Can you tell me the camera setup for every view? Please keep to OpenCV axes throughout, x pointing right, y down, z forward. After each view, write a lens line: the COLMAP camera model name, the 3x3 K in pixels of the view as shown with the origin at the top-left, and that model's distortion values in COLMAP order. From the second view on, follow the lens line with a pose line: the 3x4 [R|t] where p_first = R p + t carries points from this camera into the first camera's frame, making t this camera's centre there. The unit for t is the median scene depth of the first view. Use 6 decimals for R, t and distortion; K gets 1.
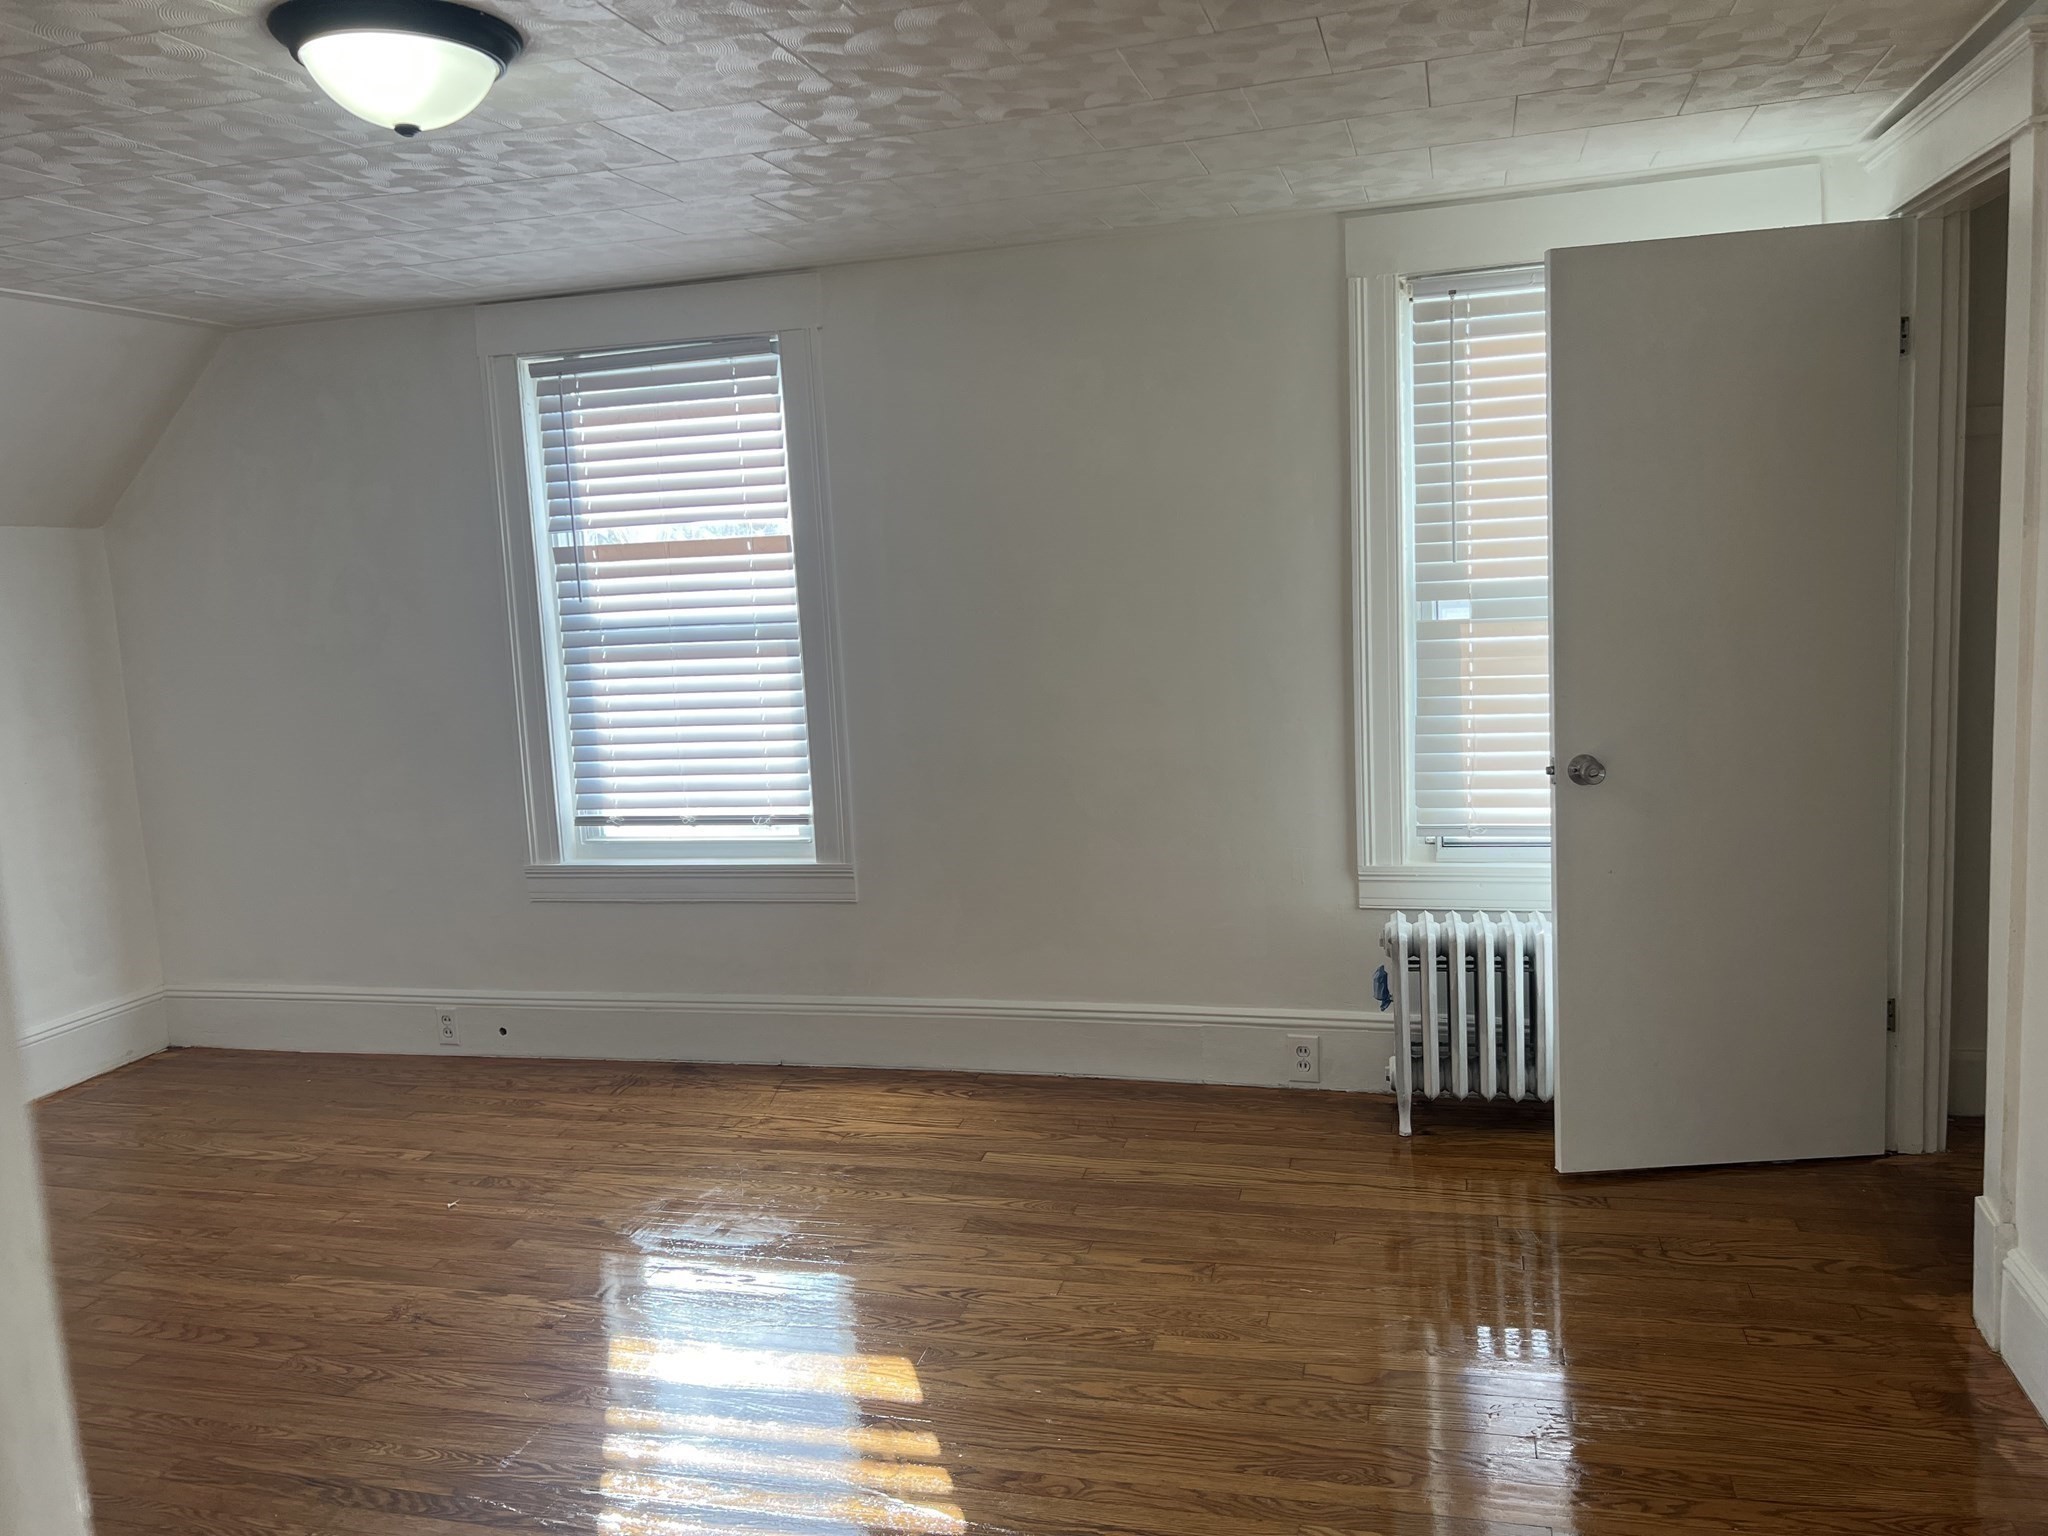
lens RADIAL K [[1517.7, 0, 1029.3], [0, 1517.7, 768.0], [0, 0, 1]] dist [0.095096, -0.151236]
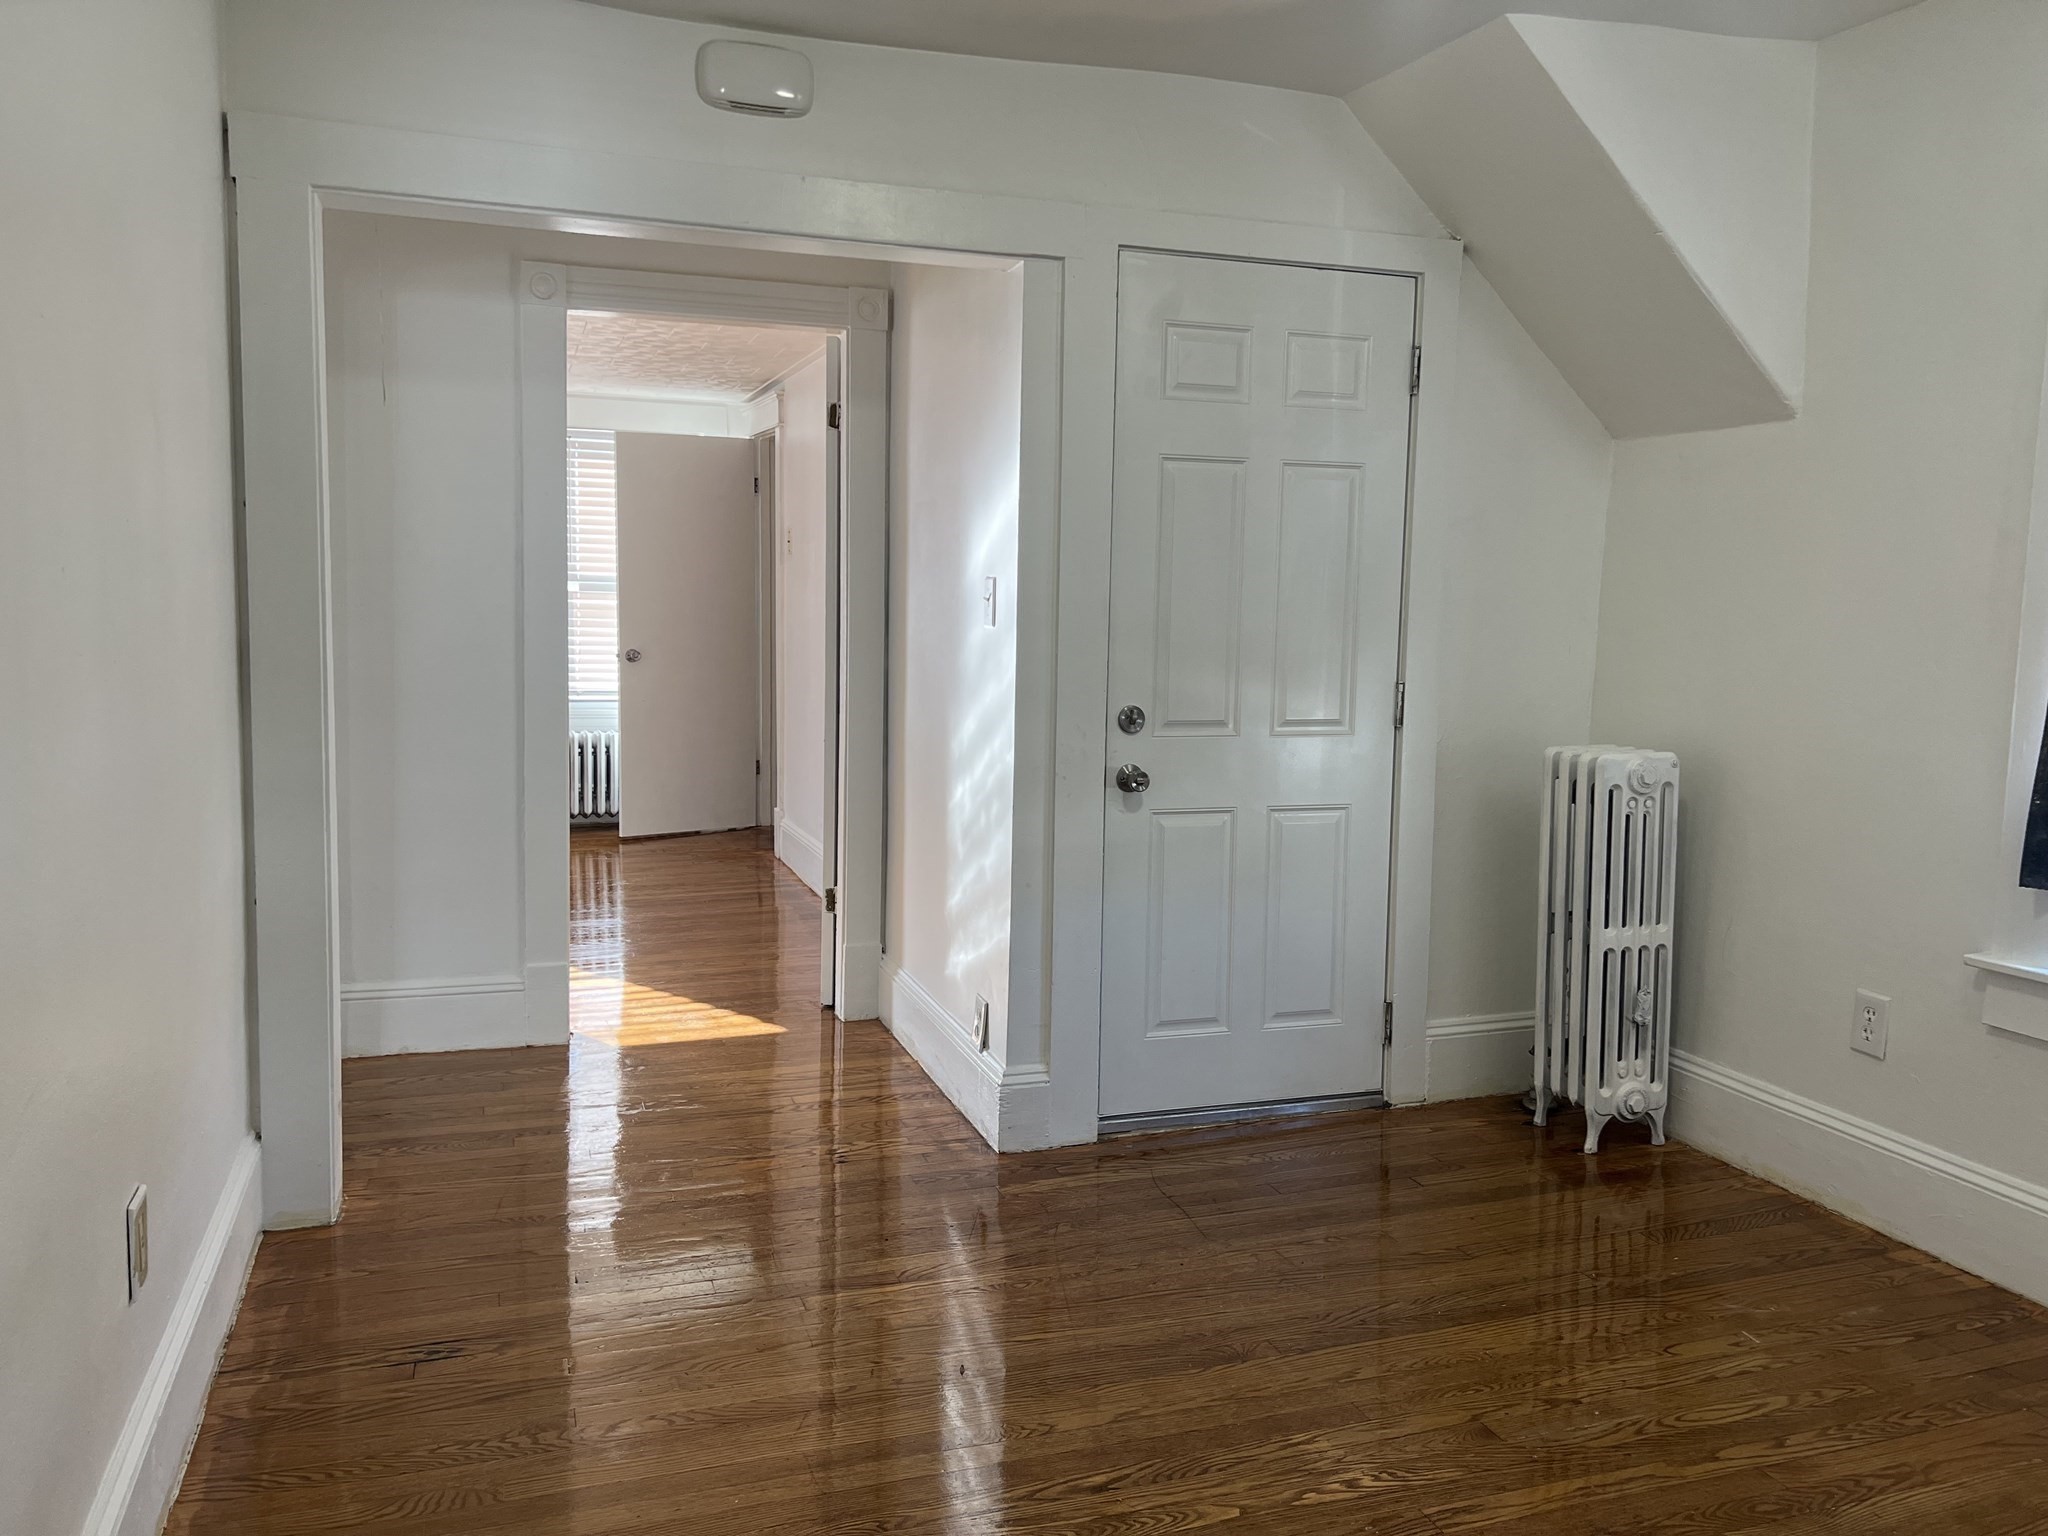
lens RADIAL K [[1517.7, 0, 1029.3], [0, 1517.7, 768.0], [0, 0, 1]] dist [0.095096, -0.151236]
pose [[0.830180, 0.008888, 0.557424, -0.374737], [0.000570, 0.999859, -0.016792, 0.187425], [-0.557495, 0.014258, 0.830058, -1.101991]]
